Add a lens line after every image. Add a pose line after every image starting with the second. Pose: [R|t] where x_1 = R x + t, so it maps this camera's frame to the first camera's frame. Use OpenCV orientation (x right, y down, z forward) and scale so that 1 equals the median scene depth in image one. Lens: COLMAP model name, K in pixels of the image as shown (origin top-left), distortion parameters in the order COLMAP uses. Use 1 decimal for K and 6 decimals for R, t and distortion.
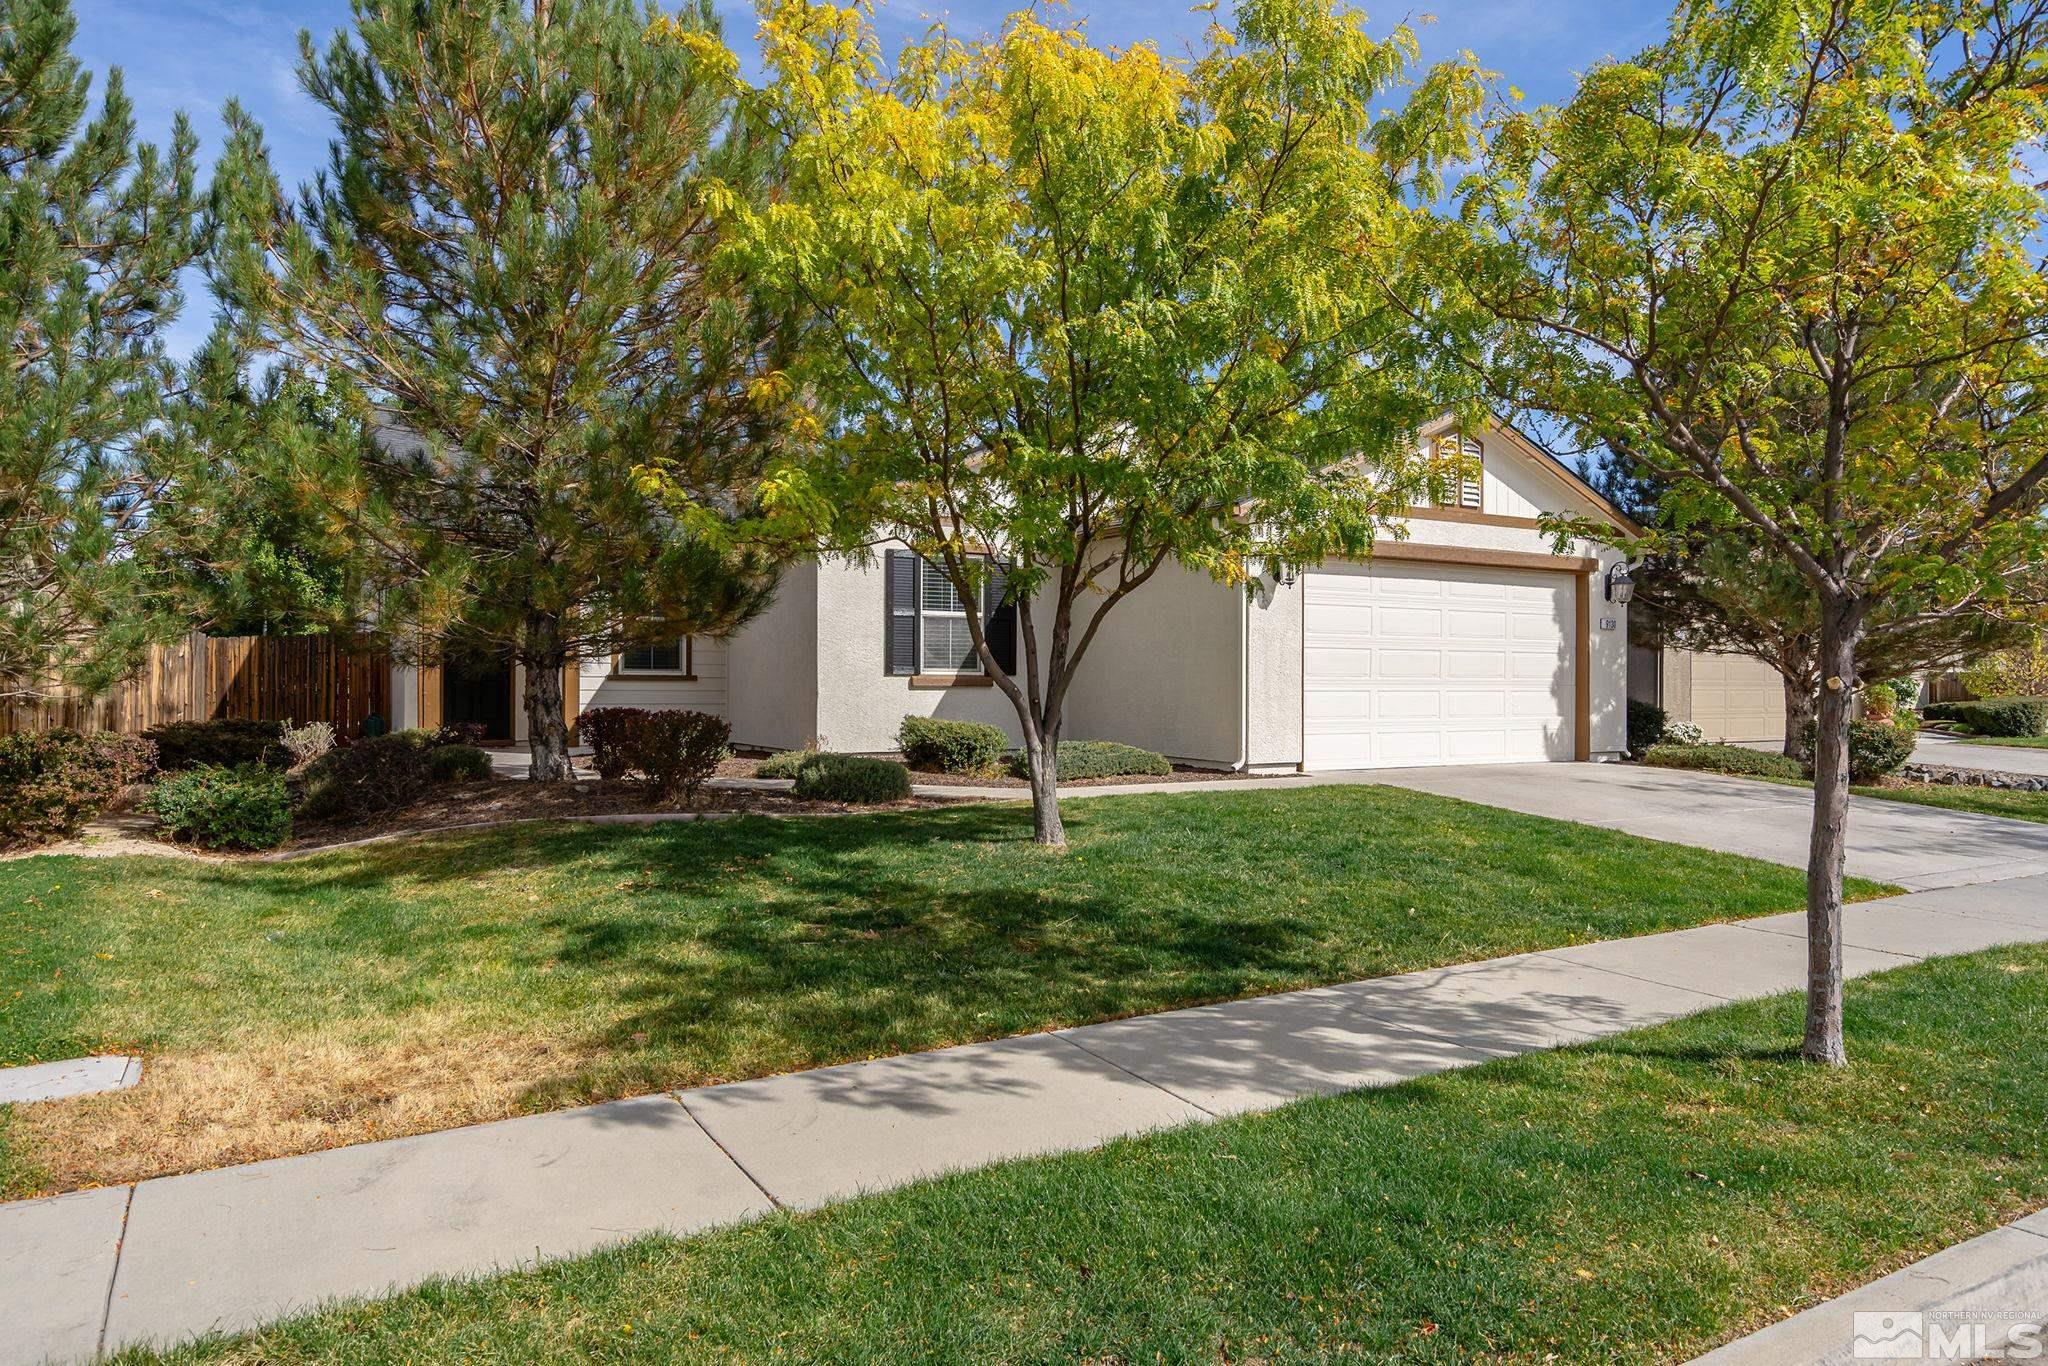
lens RADIAL K [[1598.6, 0, 1015.3], [0, 1598.6, 678.3], [0, 0, 1]] dist [0.005884, -0.000268]
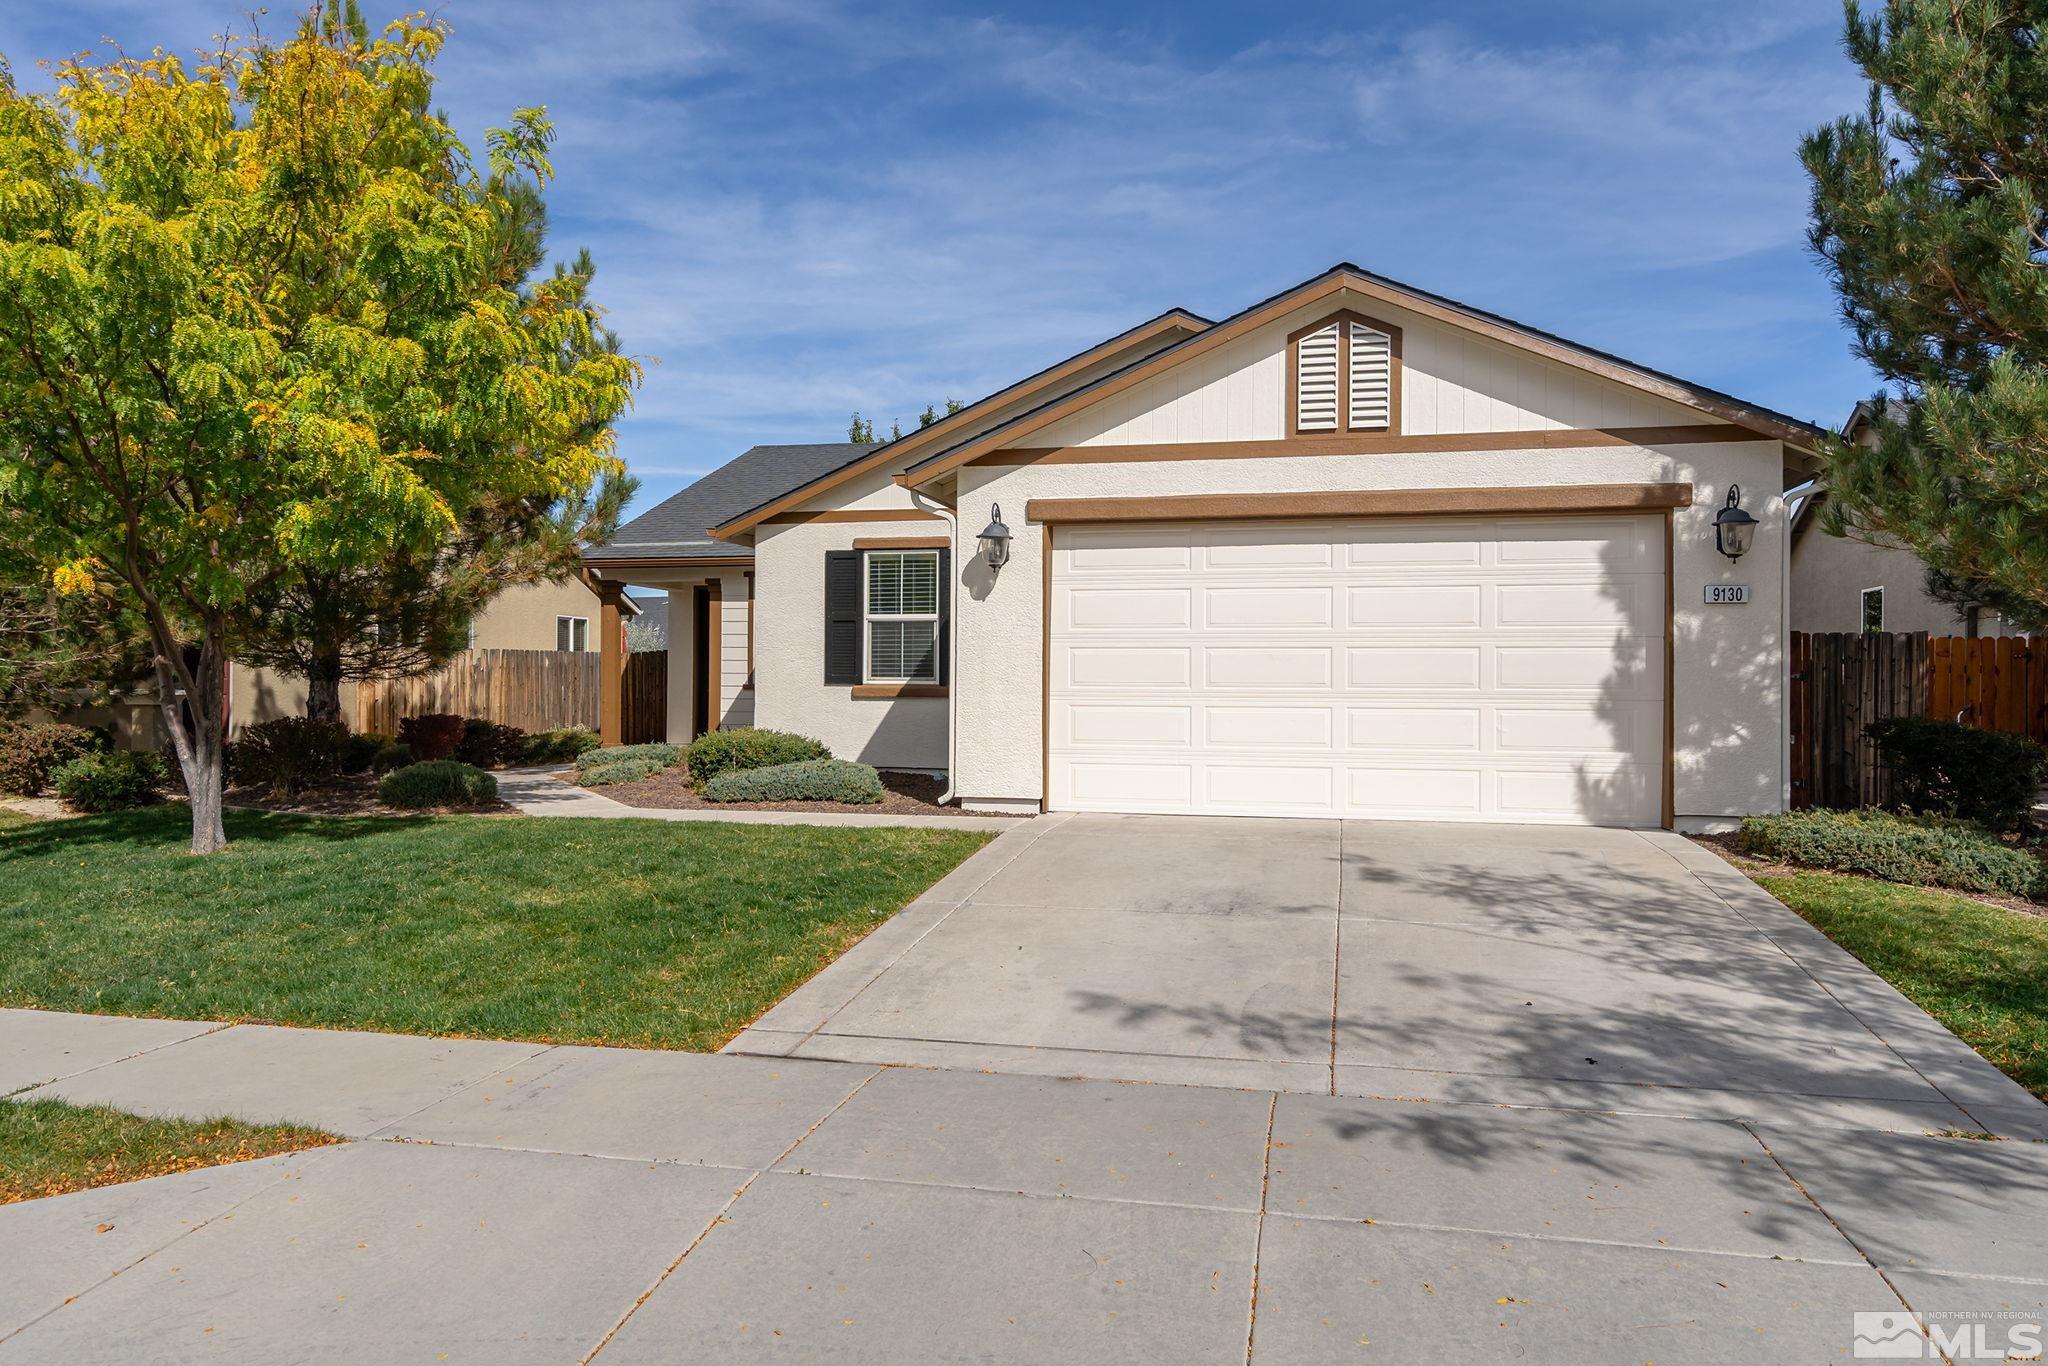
lens RADIAL K [[1598.6, 0, 1015.3], [0, 1598.6, 678.3], [0, 0, 1]] dist [0.005884, -0.000268]
pose [[0.650198, -0.004048, -0.759754, 0.694609], [-0.002718, 0.999967, -0.007654, 0.001294], [0.759760, 0.007042, 0.650166, 0.464602]]
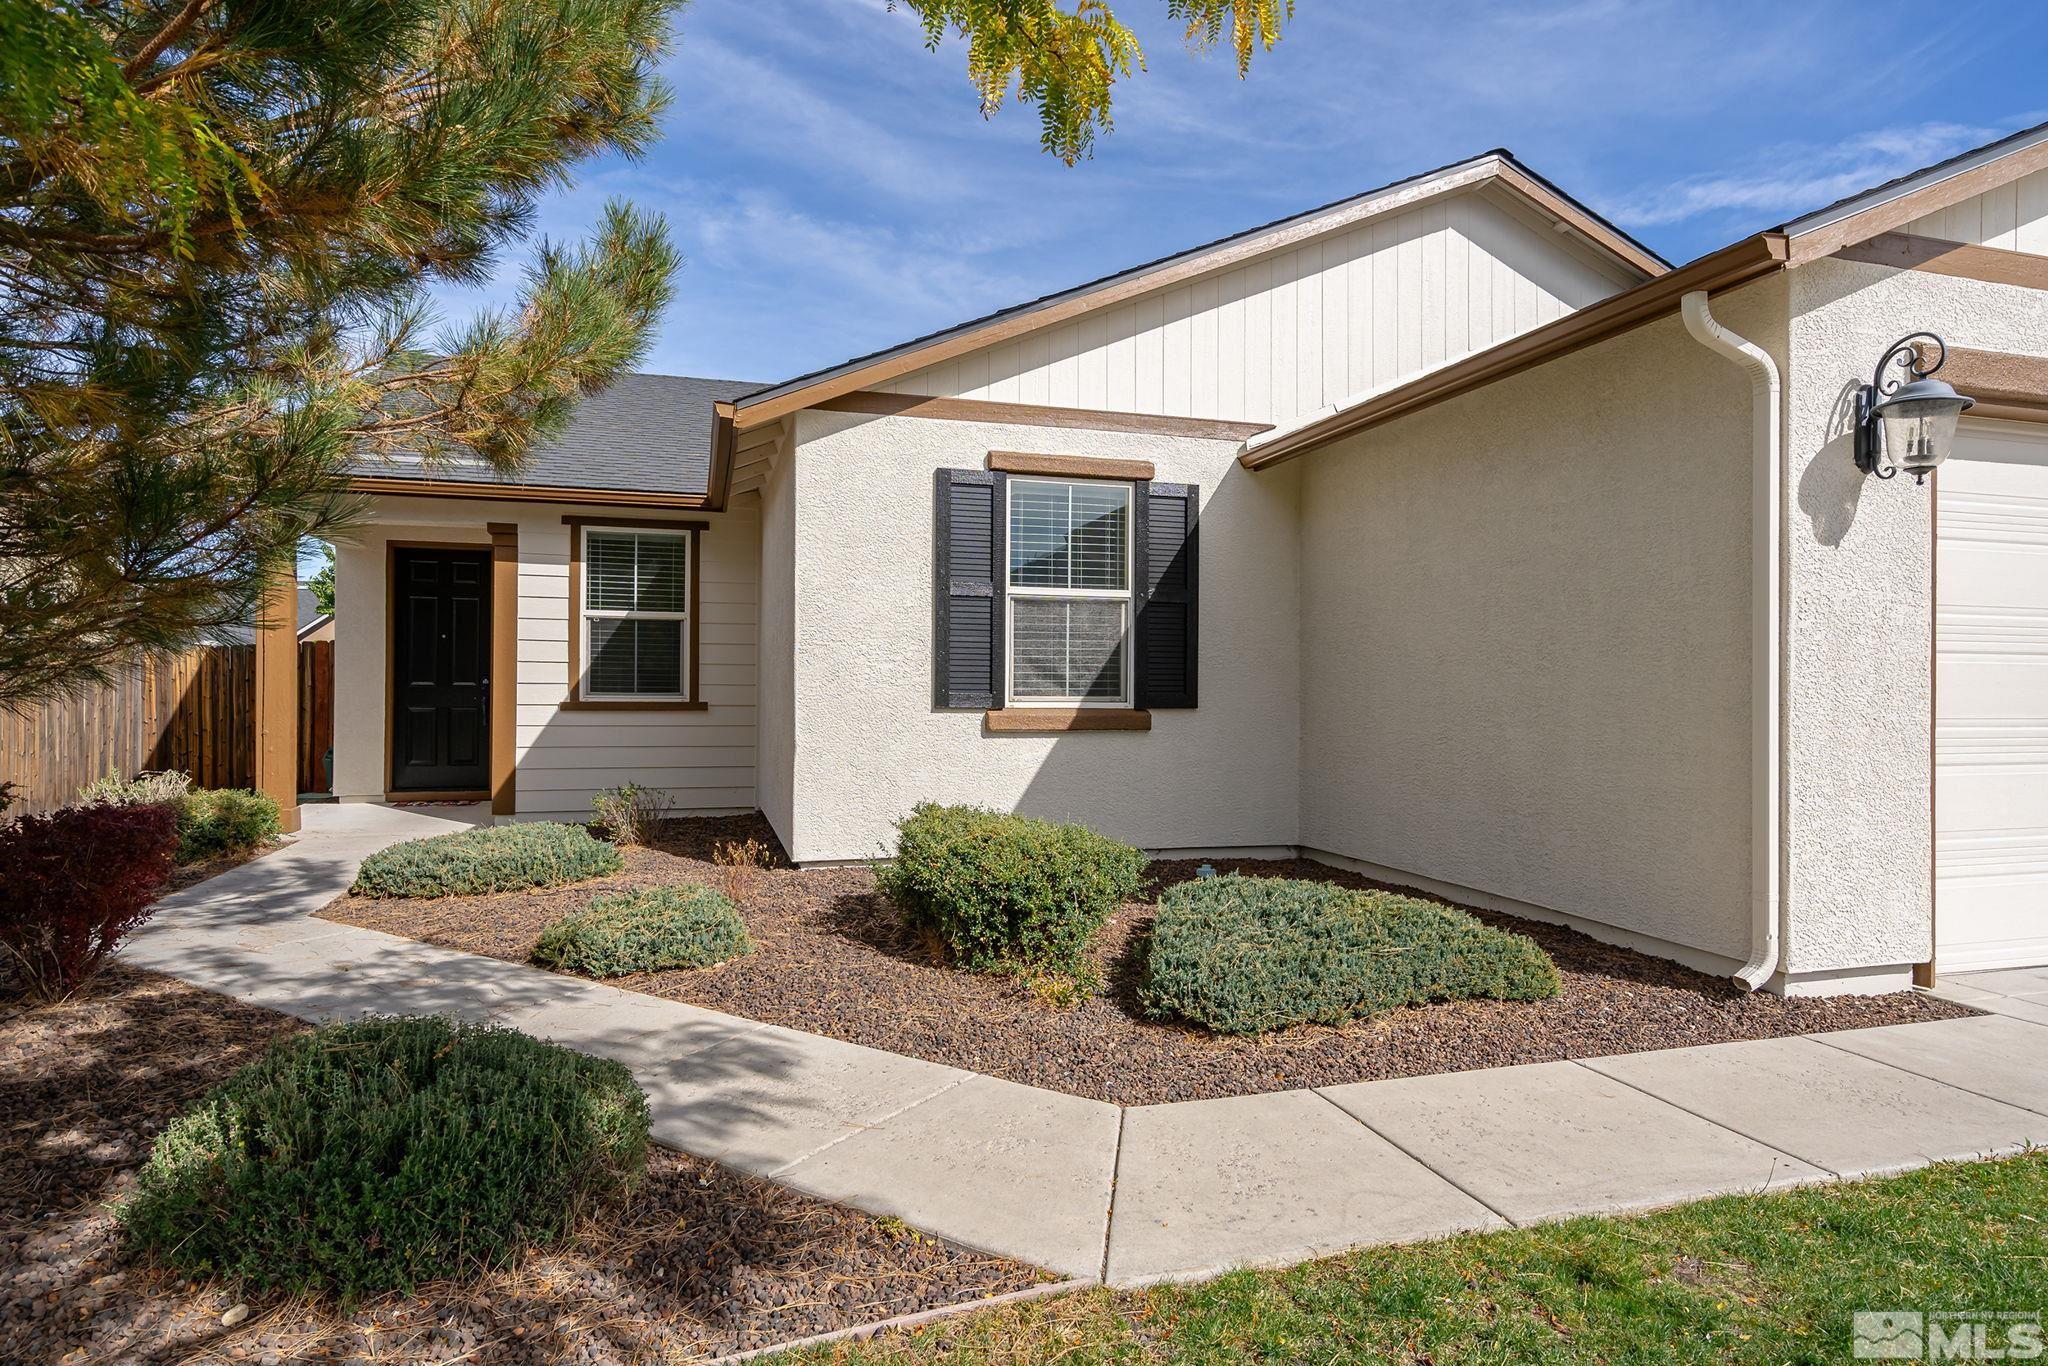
lens RADIAL K [[1067.0, 0, 1025.9], [0, 1067.0, 653.8], [0, 0, 1]] dist [-0.000669, 0.000648]
pose [[0.963650, -0.007062, -0.267075, 0.040504], [0.002081, 0.999819, -0.018927, -0.013460], [0.267160, 0.017683, 0.963490, 0.661017]]
